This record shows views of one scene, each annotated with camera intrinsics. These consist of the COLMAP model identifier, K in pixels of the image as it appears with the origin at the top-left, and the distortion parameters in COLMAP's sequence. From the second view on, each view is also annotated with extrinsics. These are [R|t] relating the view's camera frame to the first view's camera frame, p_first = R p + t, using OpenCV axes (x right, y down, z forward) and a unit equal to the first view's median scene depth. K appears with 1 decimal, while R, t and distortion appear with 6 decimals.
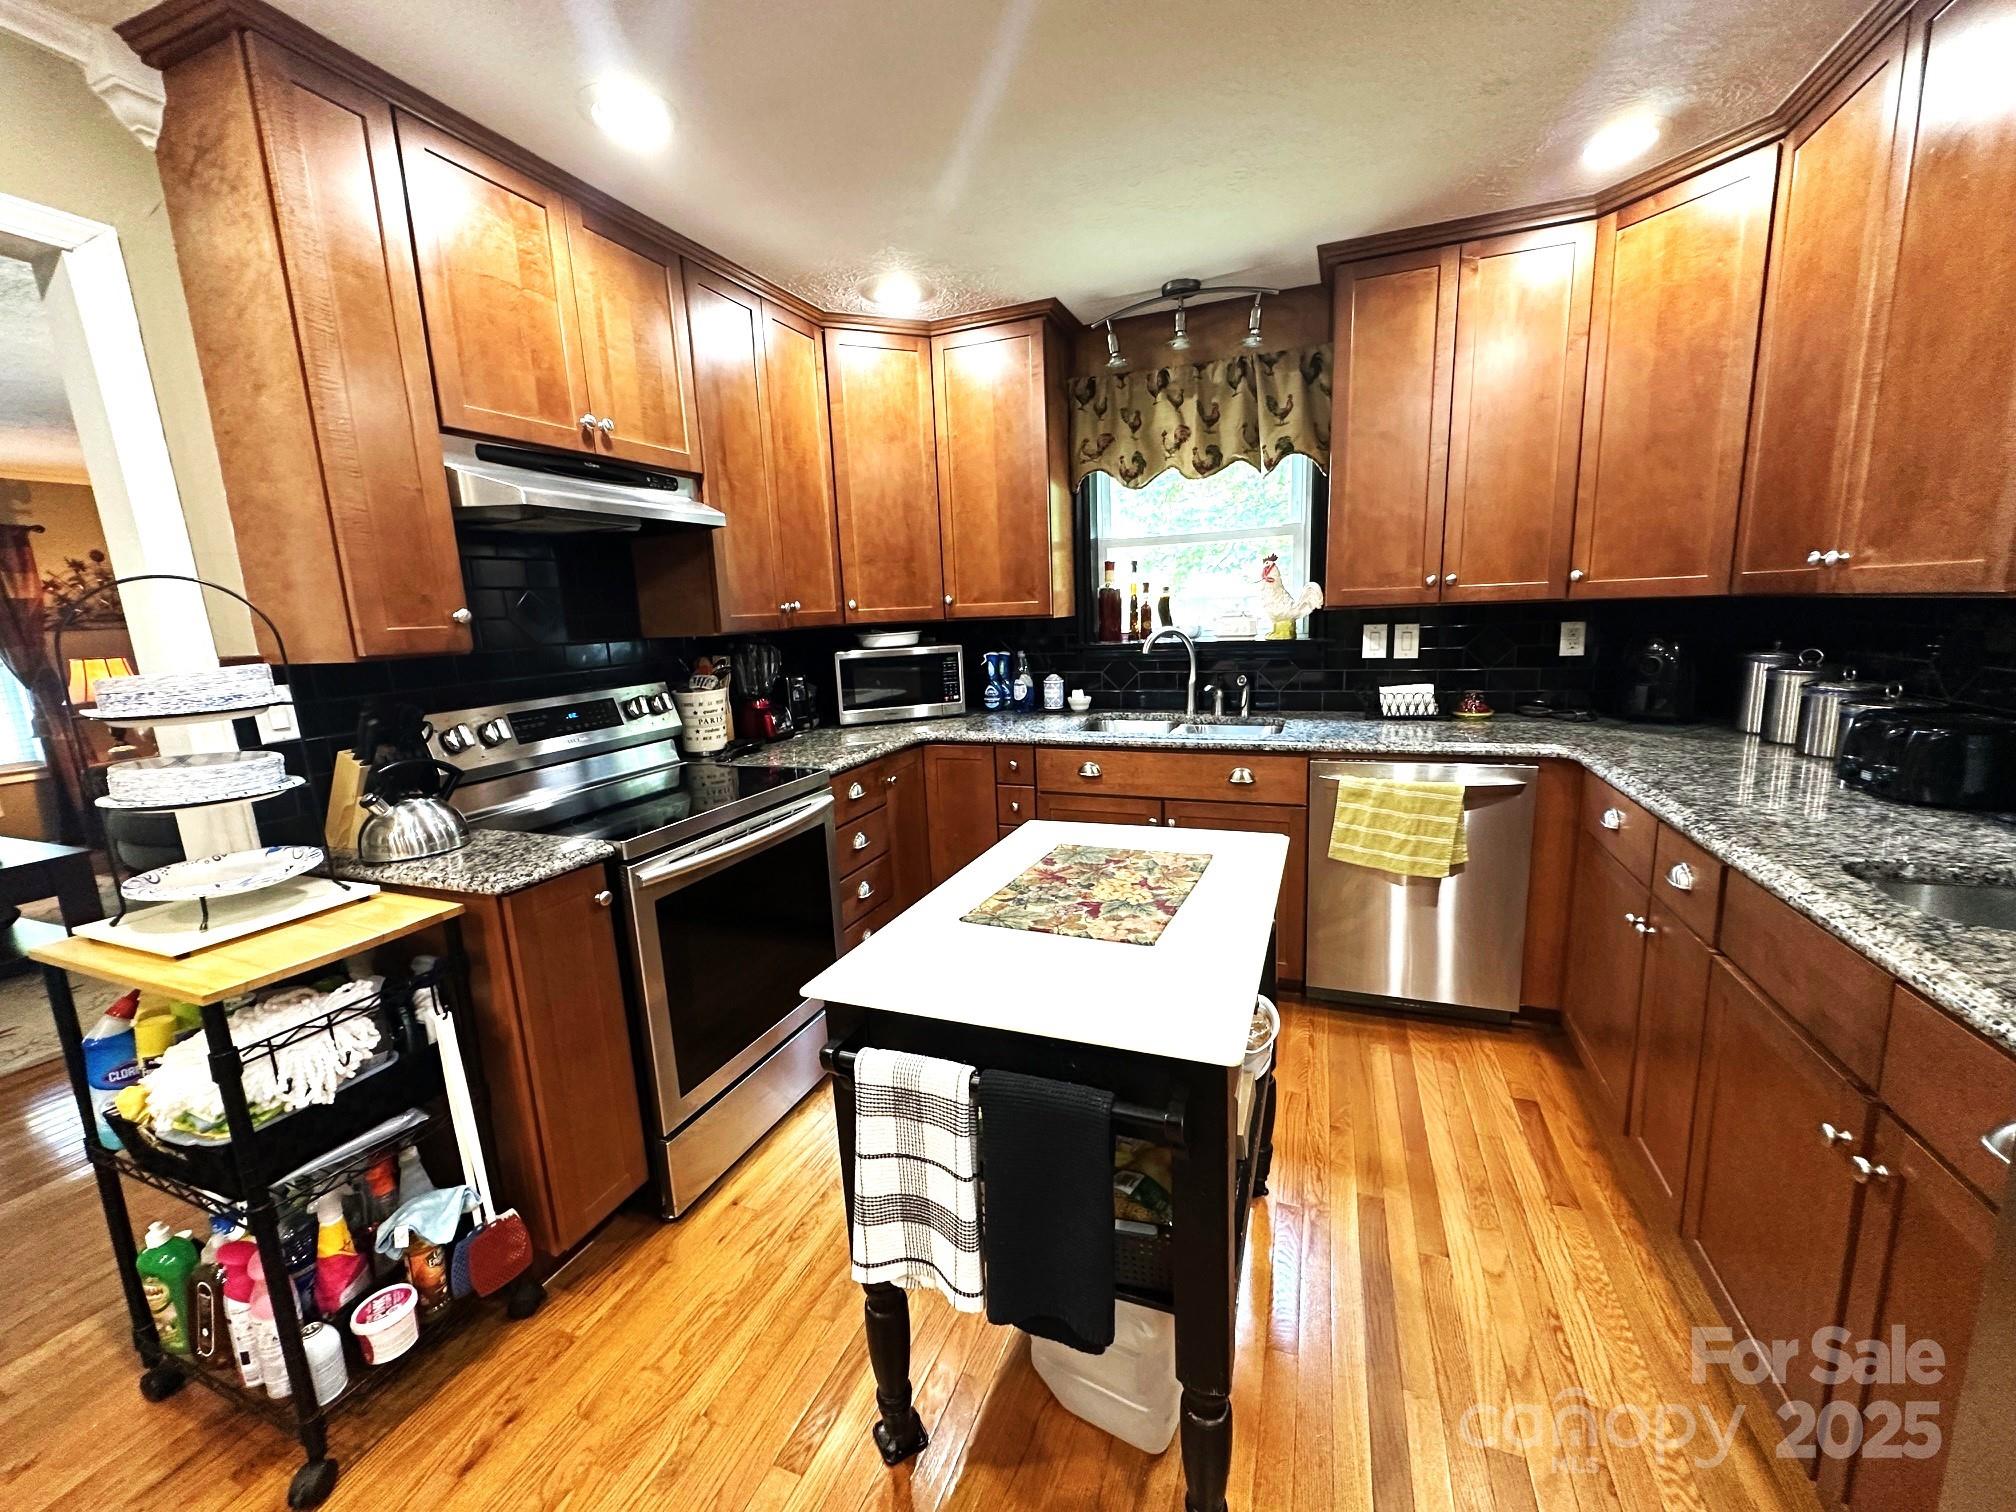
lens RADIAL K [[801.2, 0, 1007.5], [0, 801.2, 754.0], [0, 0, 1]] dist [-0.003039, 0.000059]
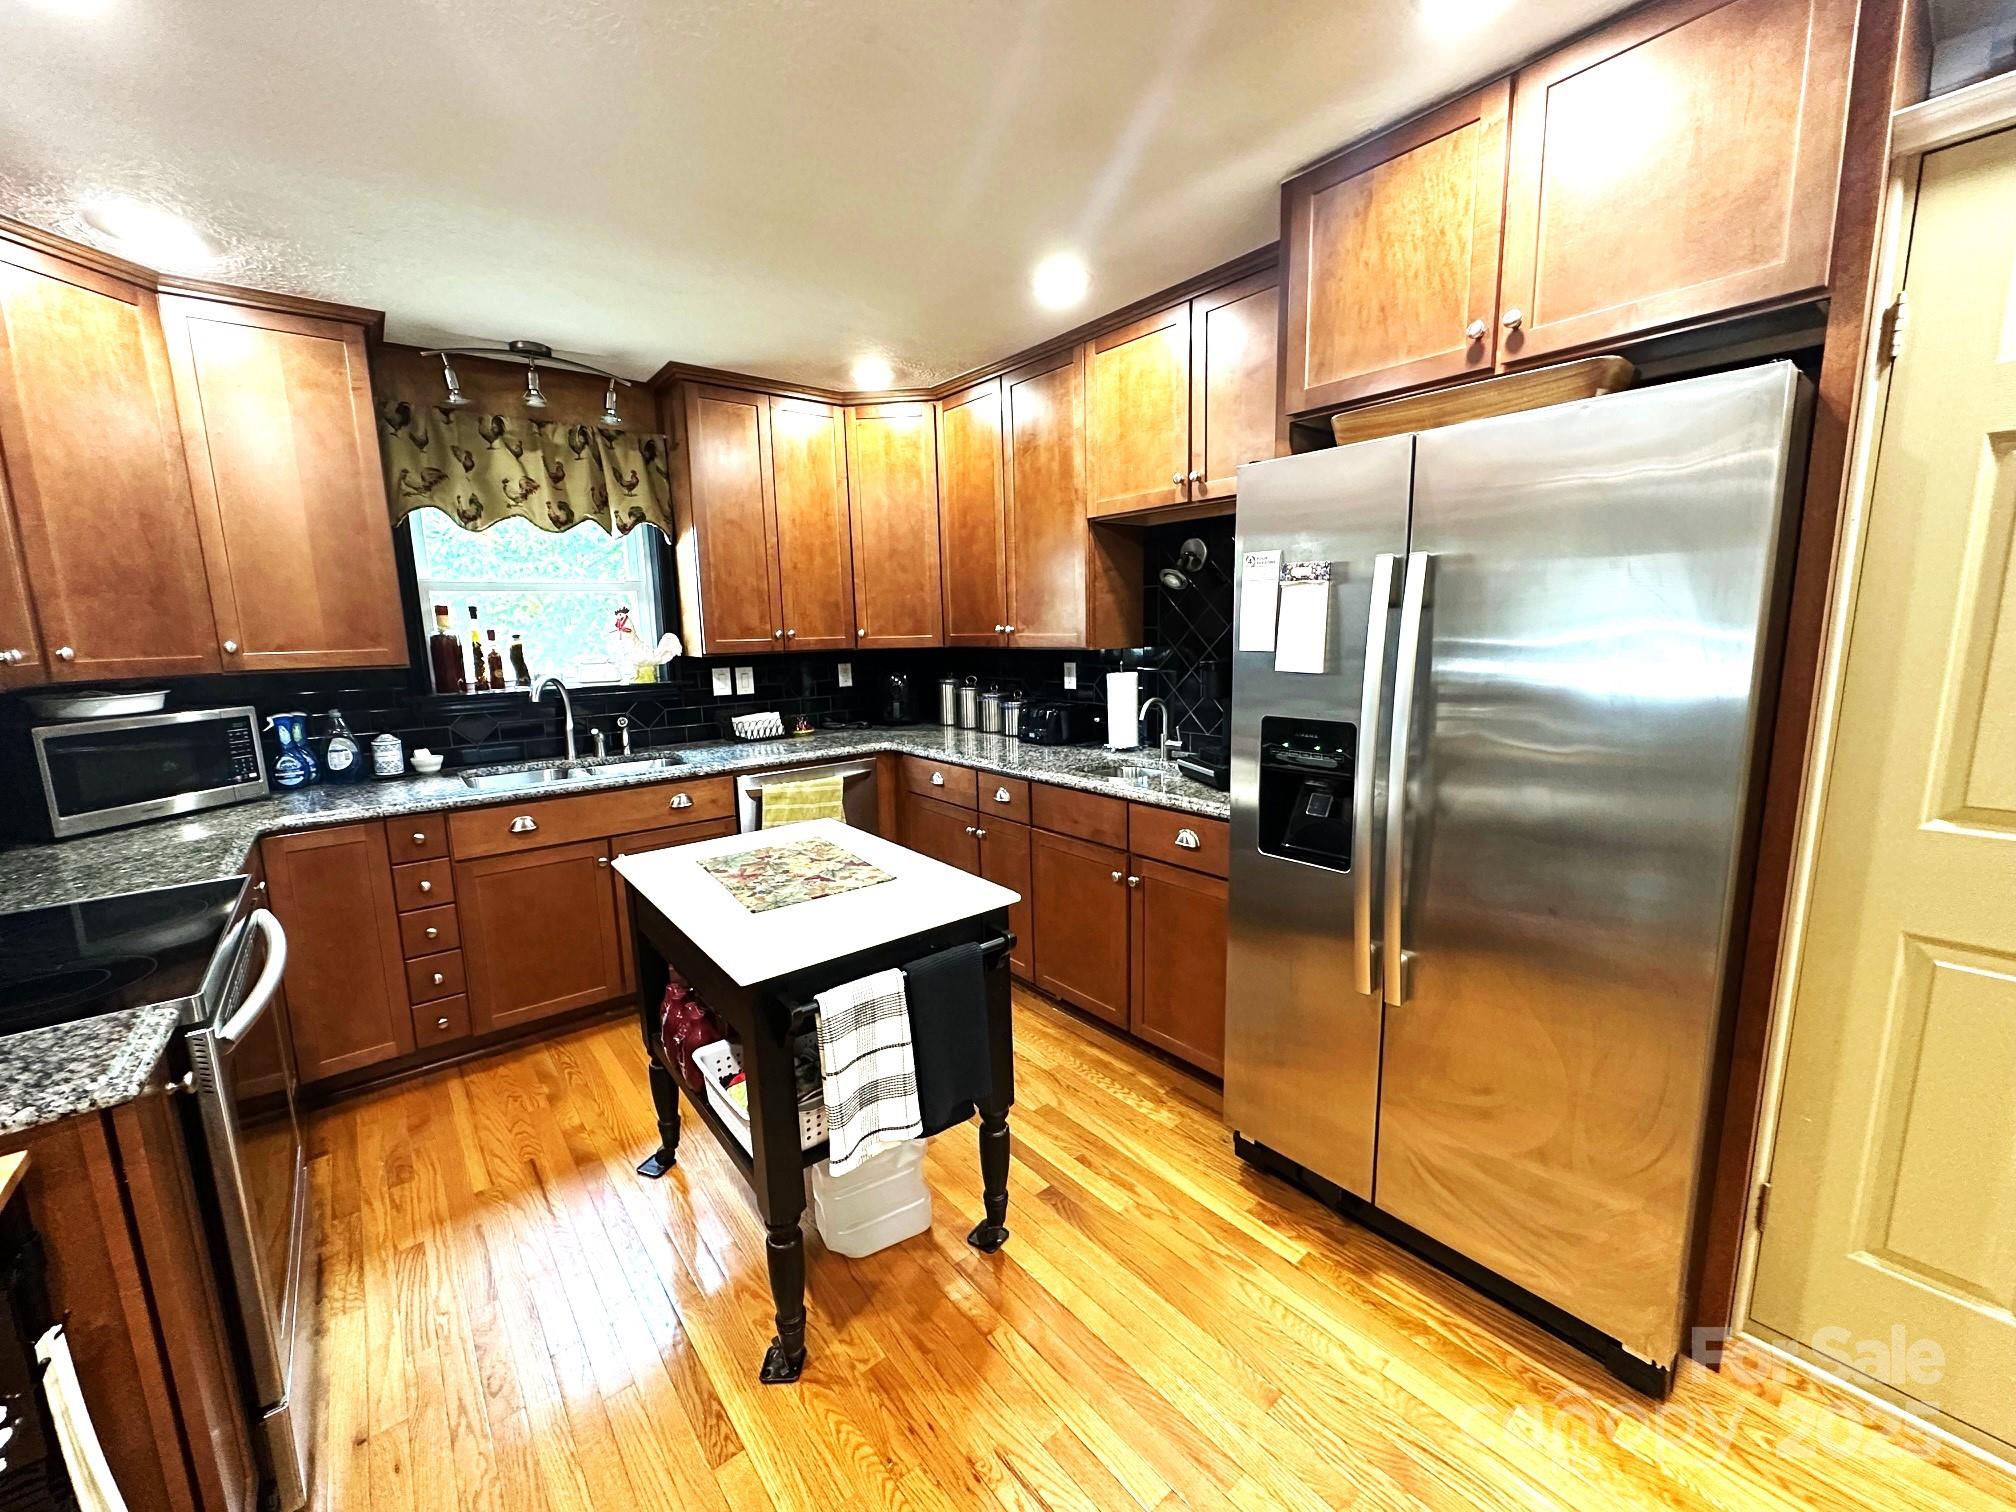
lens RADIAL K [[801.2, 0, 1011.0], [0, 801.2, 753.5], [0, 0, 1]] dist [-0.003039, 0.000059]
pose [[0.486845, -0.111516, 0.866341, -0.421419], [0.159702, 0.986463, 0.037233, -0.006228], [-0.858765, 0.120230, 0.498064, 0.015120]]
